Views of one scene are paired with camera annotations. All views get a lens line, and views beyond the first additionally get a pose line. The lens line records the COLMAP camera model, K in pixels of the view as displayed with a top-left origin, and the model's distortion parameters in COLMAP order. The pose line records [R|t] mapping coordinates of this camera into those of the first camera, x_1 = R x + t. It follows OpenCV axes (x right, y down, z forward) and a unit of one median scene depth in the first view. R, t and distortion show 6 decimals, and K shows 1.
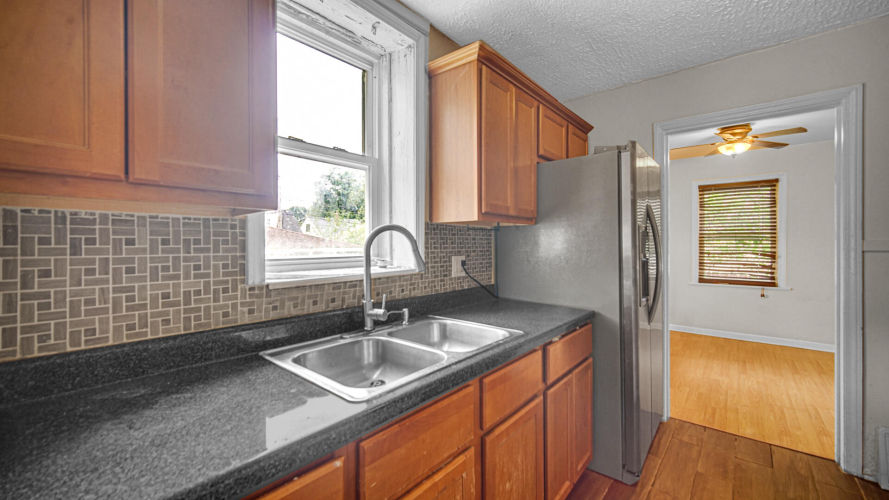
lens RADIAL K [[352.7, 0, 443.6], [0, 352.7, 246.4], [0, 0, 1]] dist [-0.001984, -0.000438]
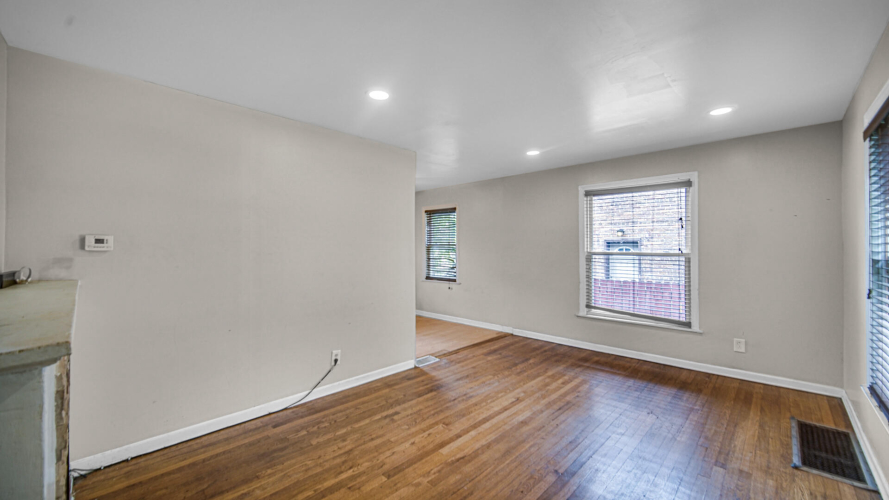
lens RADIAL K [[352.7, 0, 442.5], [0, 352.7, 245.6], [0, 0, 1]] dist [-0.001984, -0.000438]
pose [[0.998394, -0.005044, -0.056433, 0.974748], [0.004828, 0.999980, -0.003966, -0.028251], [0.056452, 0.003688, 0.998399, -0.444577]]
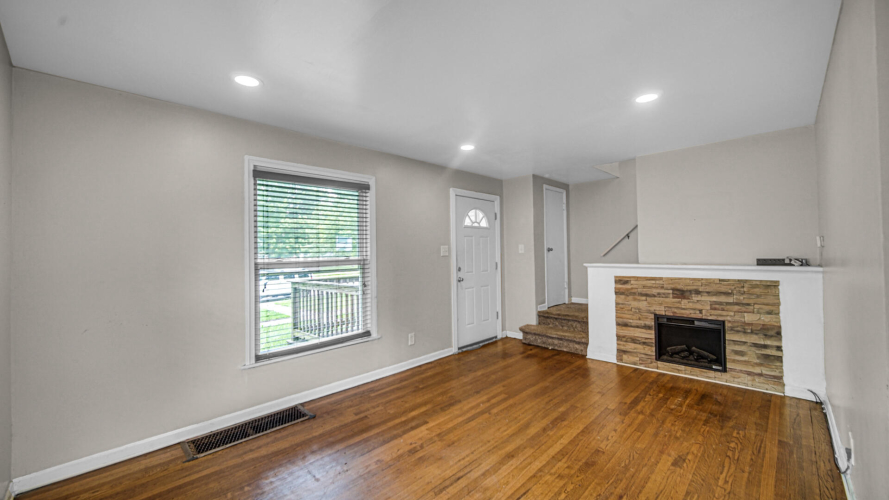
lens RADIAL K [[352.7, 0, 439.4], [0, 352.7, 249.7], [0, 0, 1]] dist [-0.001984, -0.000438]
pose [[-0.997794, 0.015361, 0.064591, 1.151534], [0.015304, 0.999882, -0.001384, -0.030308], [-0.064605, -0.000392, -0.997911, 0.737694]]
